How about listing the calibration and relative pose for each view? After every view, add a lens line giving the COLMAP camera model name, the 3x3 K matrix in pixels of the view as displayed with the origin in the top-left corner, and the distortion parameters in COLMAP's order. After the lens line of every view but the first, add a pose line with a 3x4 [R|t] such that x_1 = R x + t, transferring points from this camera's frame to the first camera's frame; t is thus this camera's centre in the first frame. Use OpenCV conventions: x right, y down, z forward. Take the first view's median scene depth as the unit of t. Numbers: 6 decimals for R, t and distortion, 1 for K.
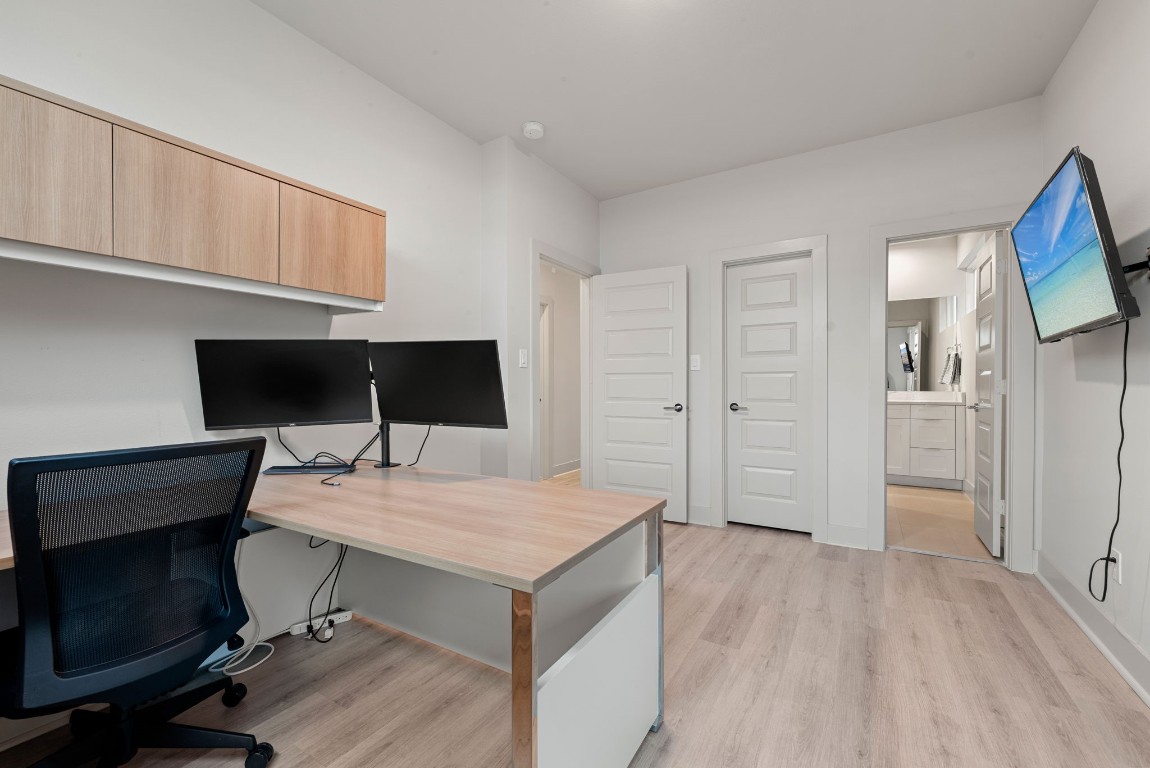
lens RADIAL K [[467.6, 0, 578.2], [0, 467.6, 386.9], [0, 0, 1]] dist [0.002572, 0.000057]
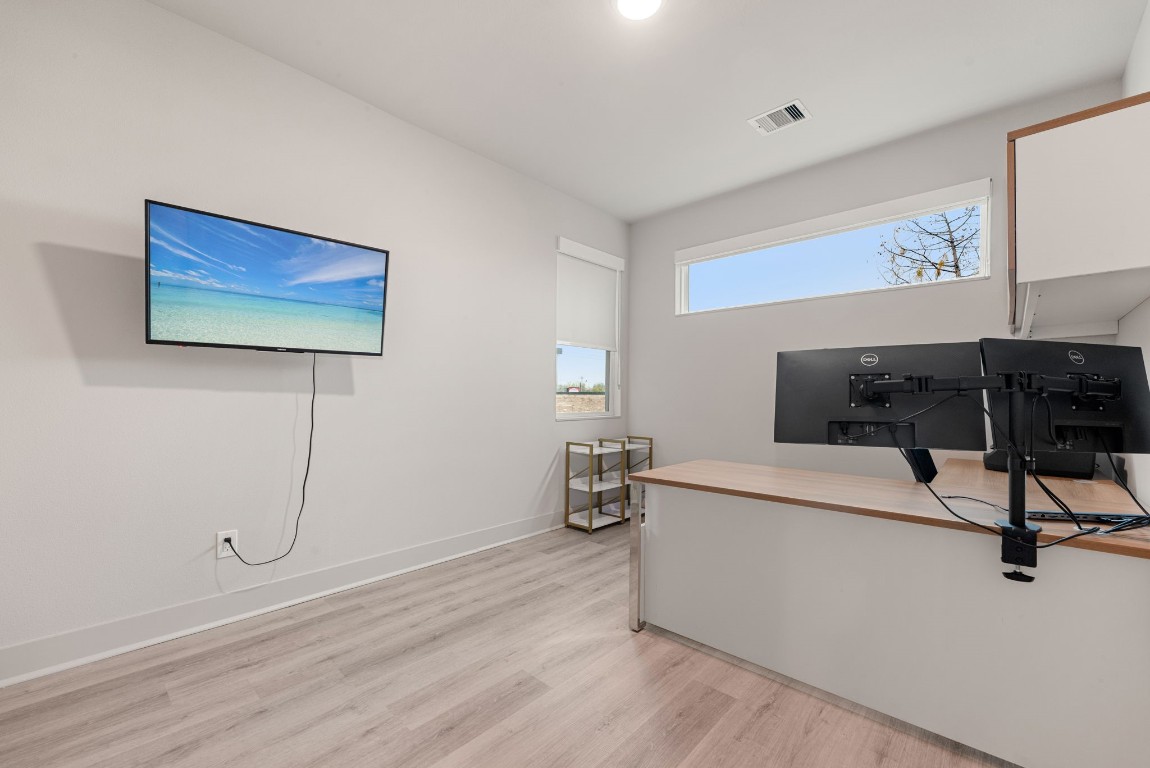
lens RADIAL K [[467.6, 0, 564.7], [0, 467.6, 387.2], [0, 0, 1]] dist [0.002572, 0.000057]
pose [[-0.976128, -0.008735, 0.217021, 0.048346], [-0.012547, 0.999790, -0.016192, -0.009385], [-0.216834, -0.018528, -0.976033, 1.840957]]
